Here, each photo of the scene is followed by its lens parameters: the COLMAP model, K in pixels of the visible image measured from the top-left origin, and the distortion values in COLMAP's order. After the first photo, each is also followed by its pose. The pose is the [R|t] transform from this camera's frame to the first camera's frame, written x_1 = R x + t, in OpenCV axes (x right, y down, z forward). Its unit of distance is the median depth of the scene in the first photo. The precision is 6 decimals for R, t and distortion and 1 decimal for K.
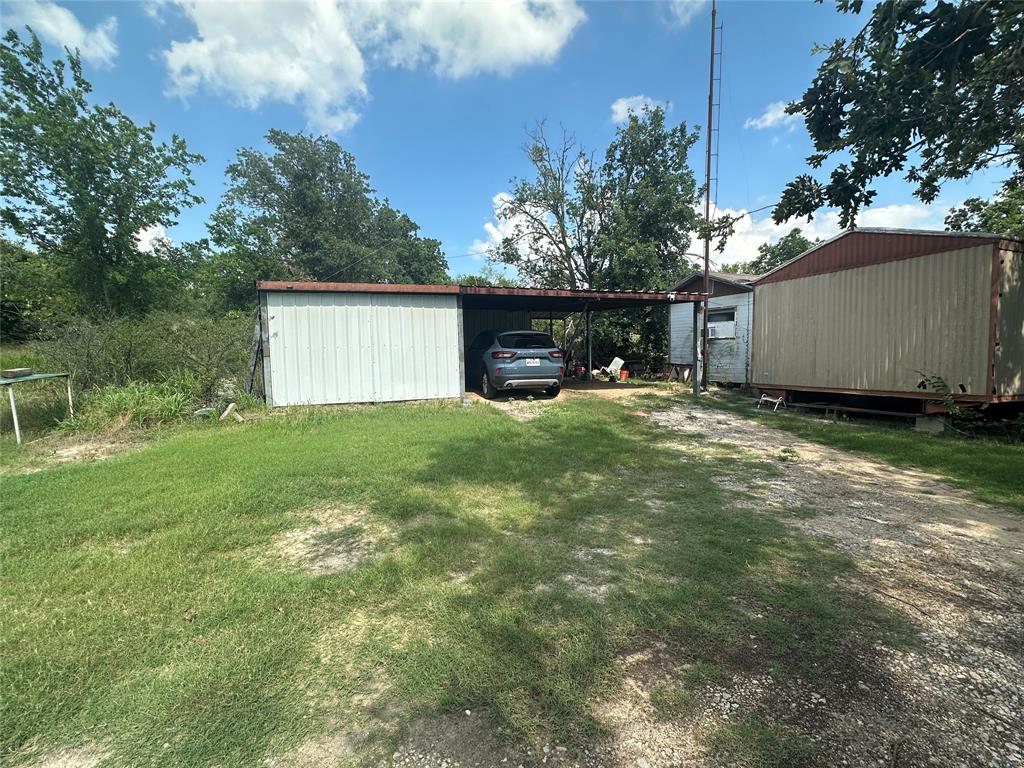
lens RADIAL K [[452.6, 0, 512.9], [0, 452.6, 384.6], [0, 0, 1]] dist [-0.001350, 0.000324]
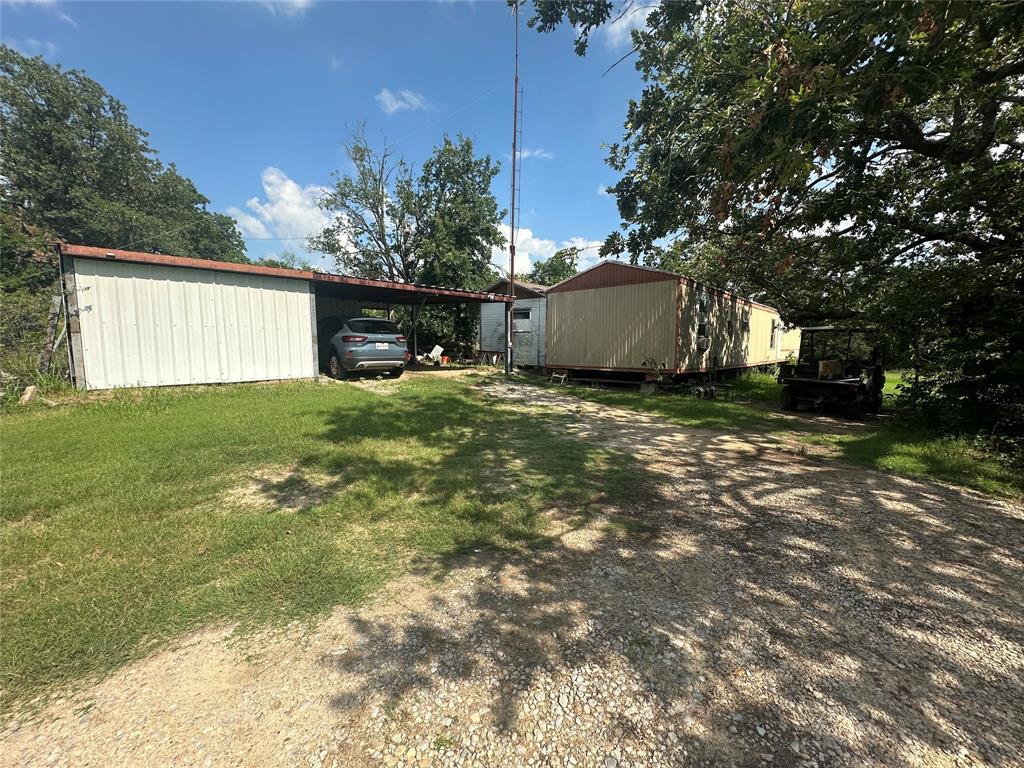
lens RADIAL K [[411.6, 0, 510.9], [0, 411.6, 385.8], [0, 0, 1]] dist [-0.001260, 0.000143]
pose [[0.893324, -0.024712, 0.448734, -0.128837], [0.011834, 0.999434, 0.031481, 0.020749], [-0.449258, -0.022813, 0.893111, -0.070187]]
